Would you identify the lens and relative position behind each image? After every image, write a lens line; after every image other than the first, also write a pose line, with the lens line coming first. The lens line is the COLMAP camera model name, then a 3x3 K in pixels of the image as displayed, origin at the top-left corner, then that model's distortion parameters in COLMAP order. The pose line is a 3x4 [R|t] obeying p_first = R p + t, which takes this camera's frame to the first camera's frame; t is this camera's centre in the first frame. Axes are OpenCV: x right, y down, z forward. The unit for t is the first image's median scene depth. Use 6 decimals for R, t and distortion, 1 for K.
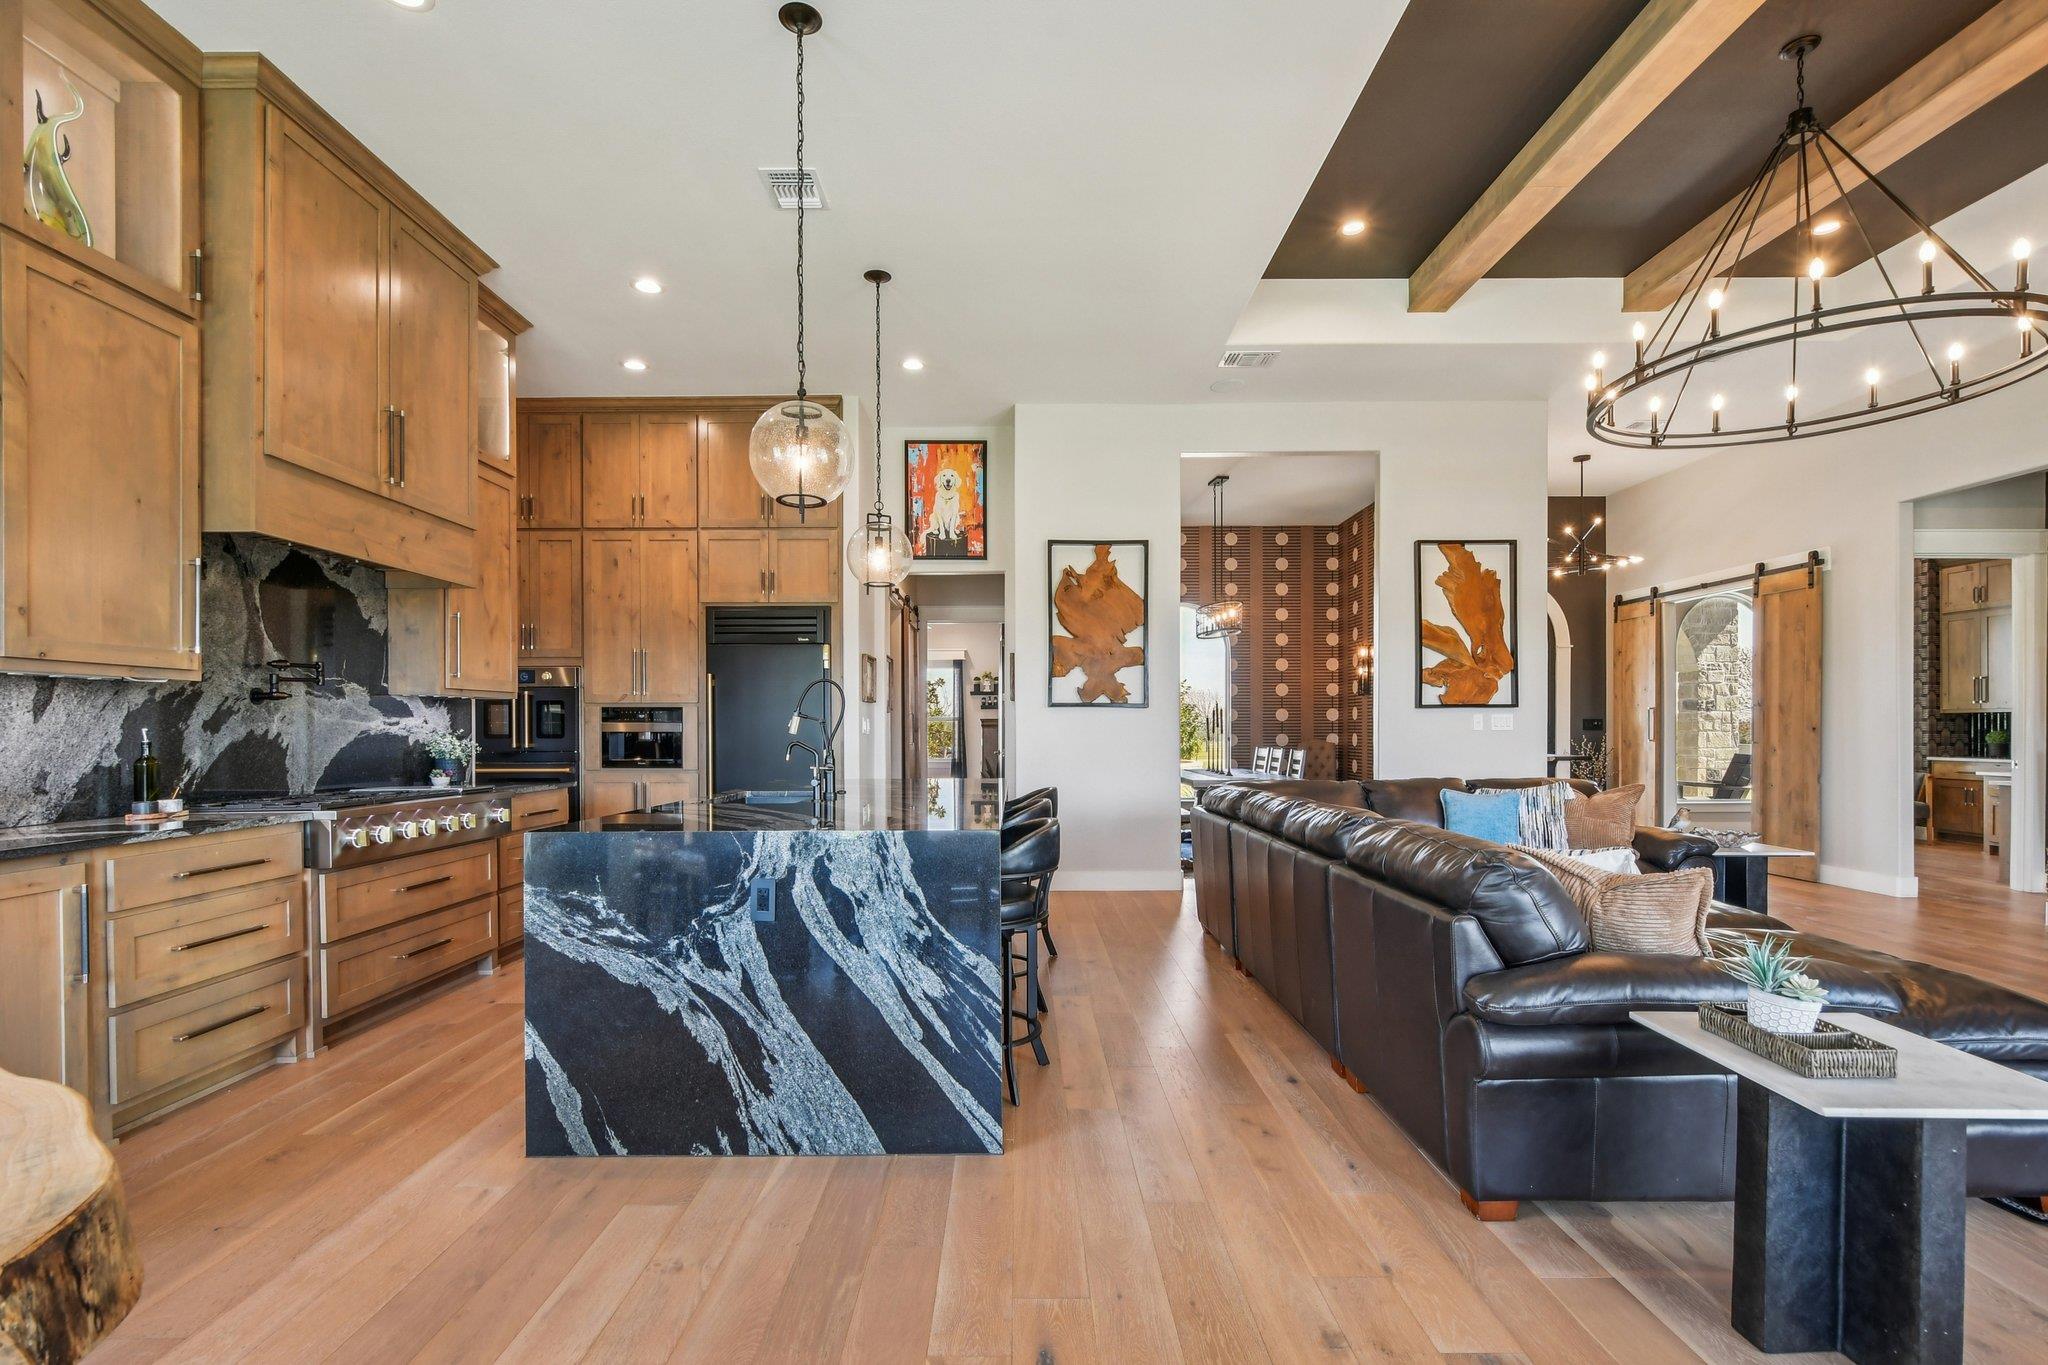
lens RADIAL K [[902.2, 0, 1020.2], [0, 902.2, 733.6], [0, 0, 1]] dist [-0.000253, -0.003988]
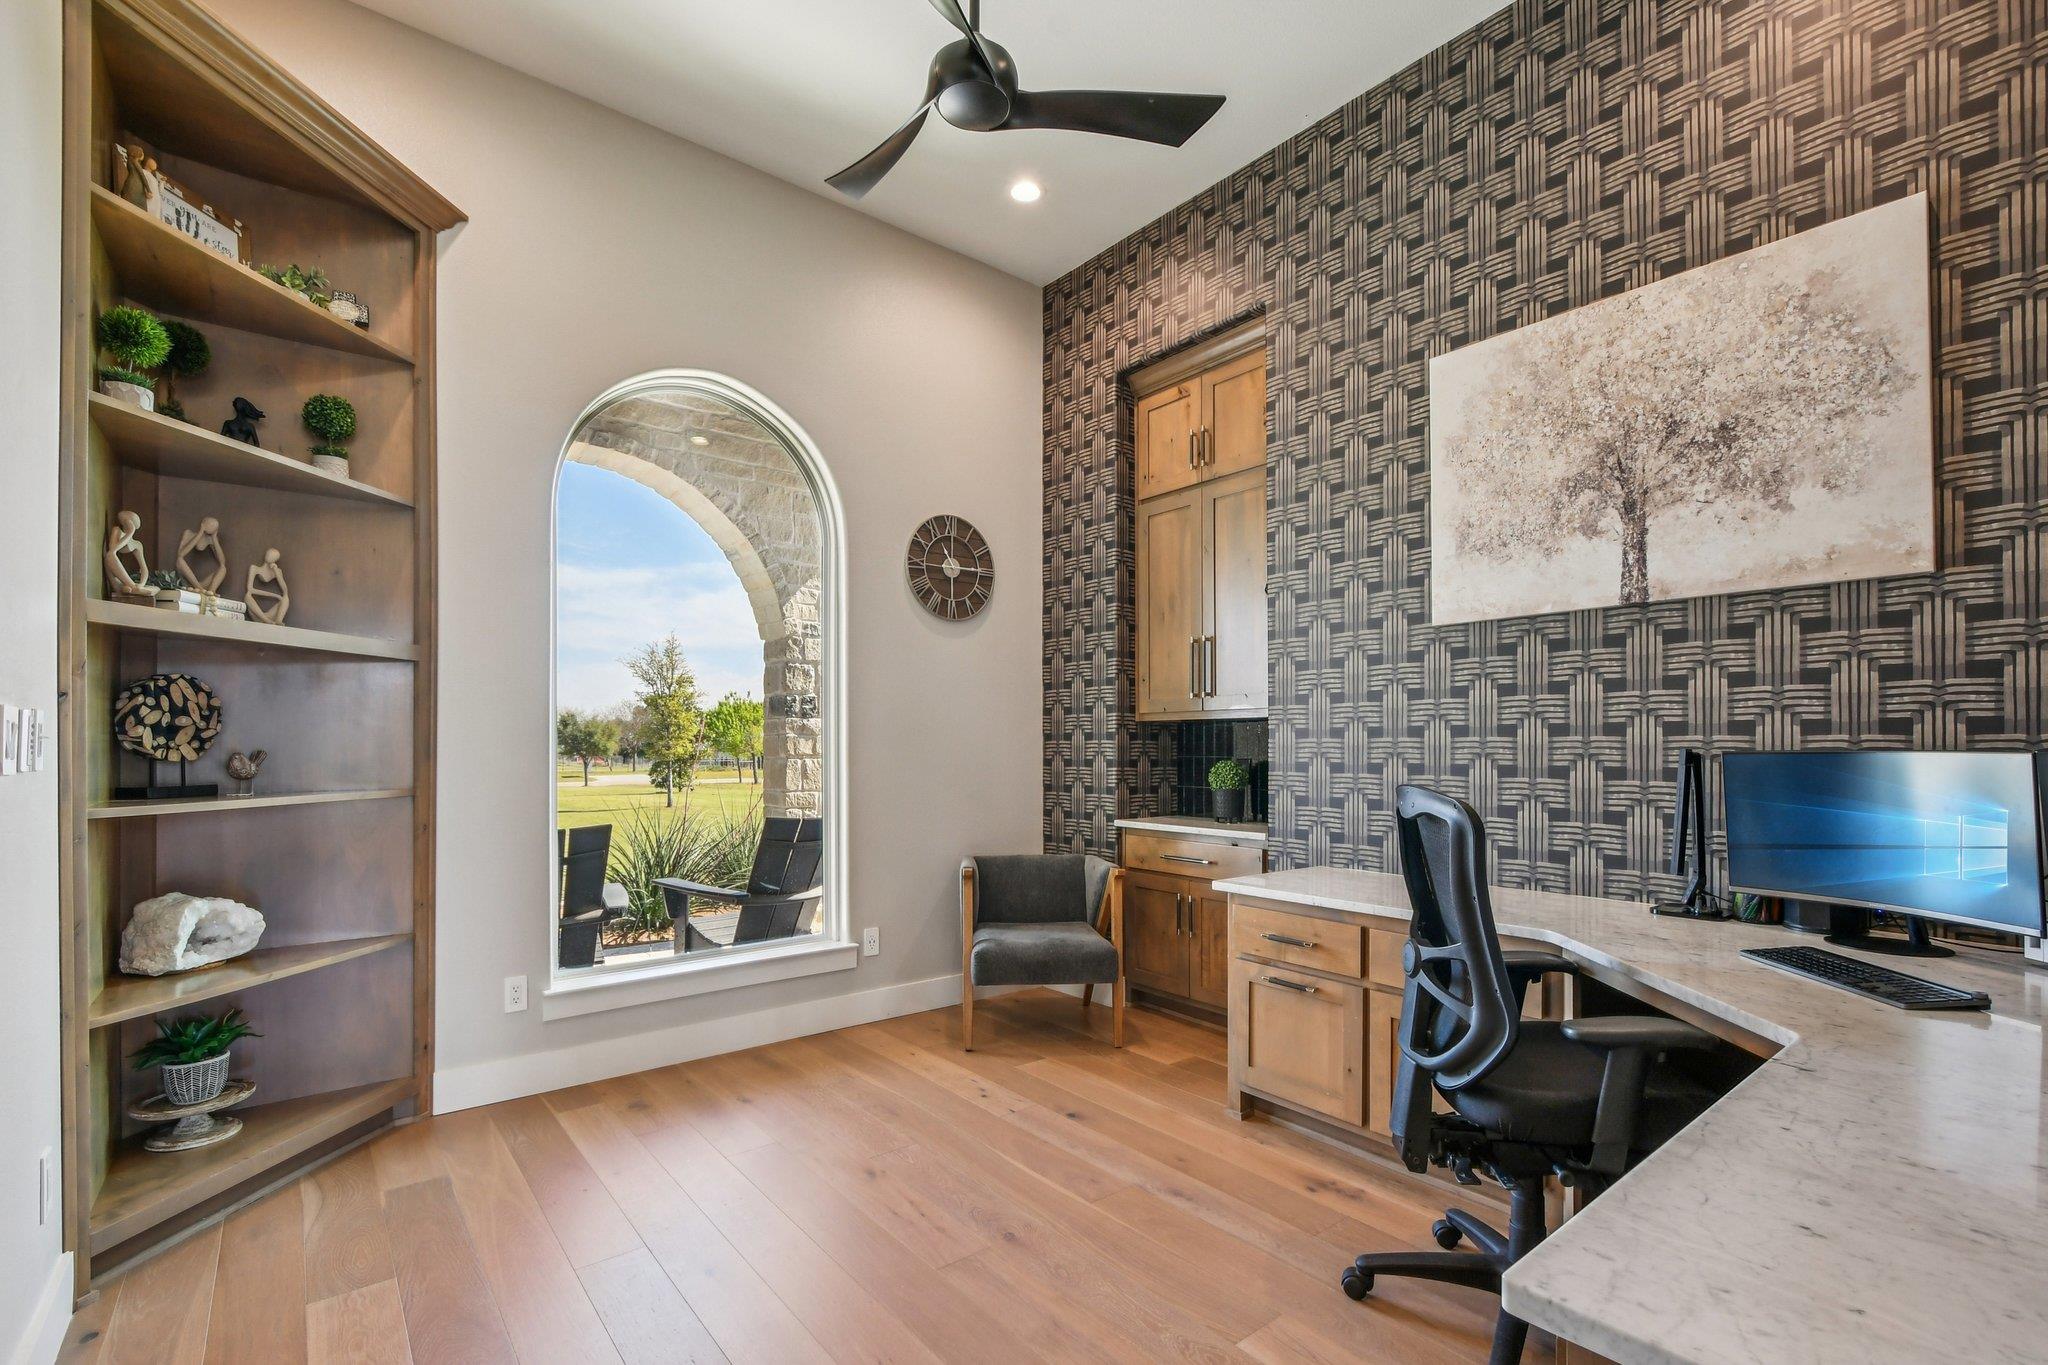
lens RADIAL K [[902.2, 0, 1034.3], [0, 902.2, 741.8], [0, 0, 1]] dist [-0.000253, -0.003988]
pose [[0.769759, 0.005683, 0.638309, 1.380256], [0.001018, 0.999948, -0.010130, -0.016270], [-0.638334, 0.008447, 0.769713, 1.355685]]
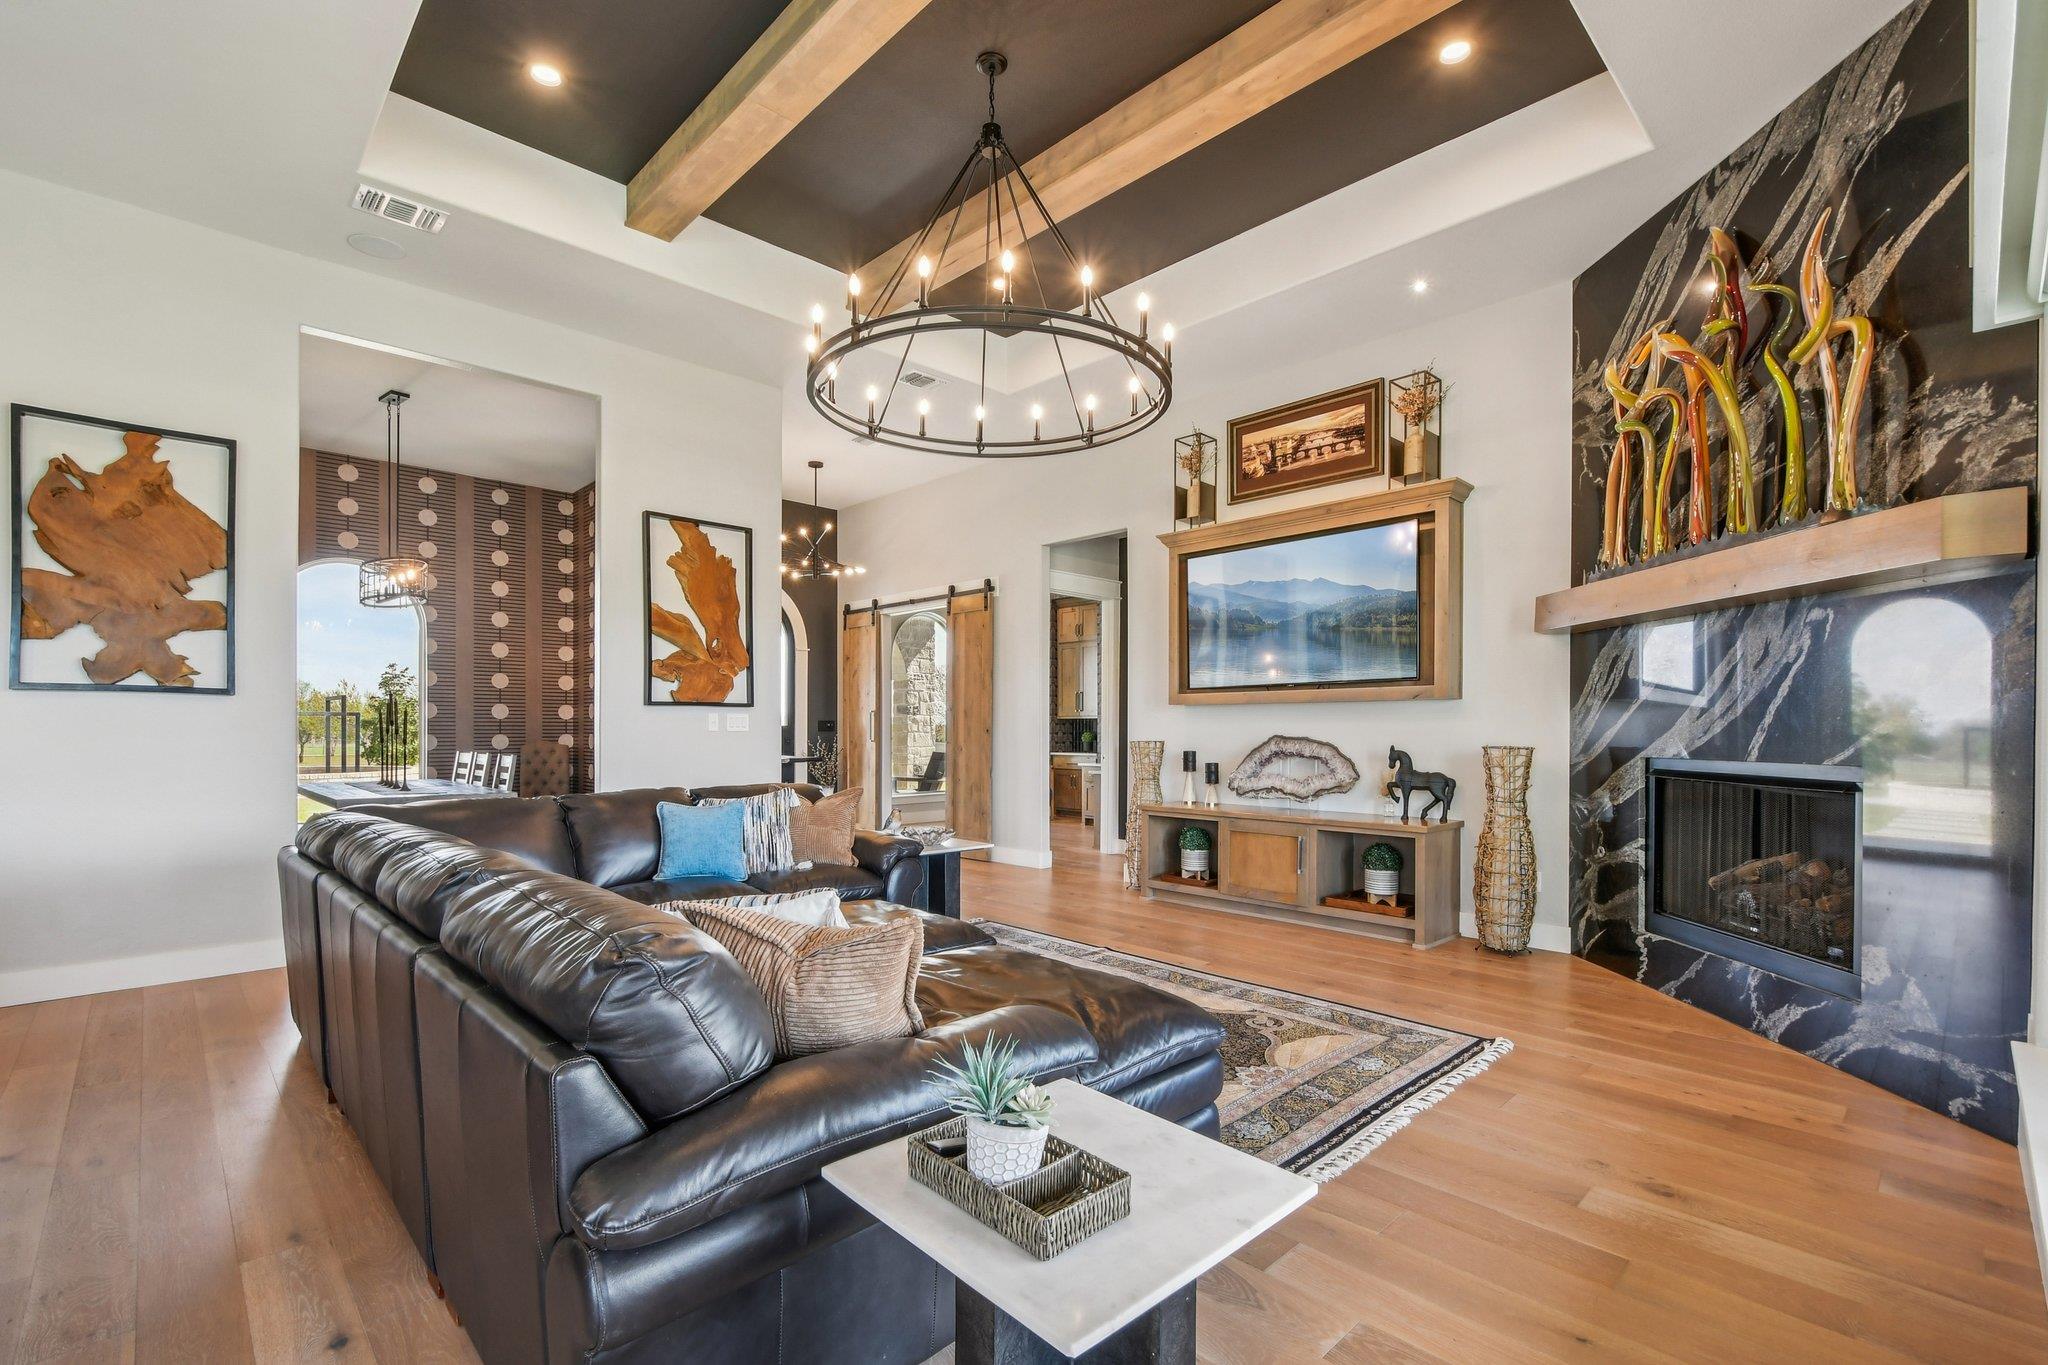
lens RADIAL K [[902.2, 0, 1009.9], [0, 902.2, 732.1], [0, 0, 1]] dist [-0.000253, -0.003988]
pose [[0.726259, 0.001860, 0.687419, 0.134478], [-0.000639, 0.999998, -0.002031, -0.001408], [-0.687421, 0.001035, 0.726258, 0.178575]]
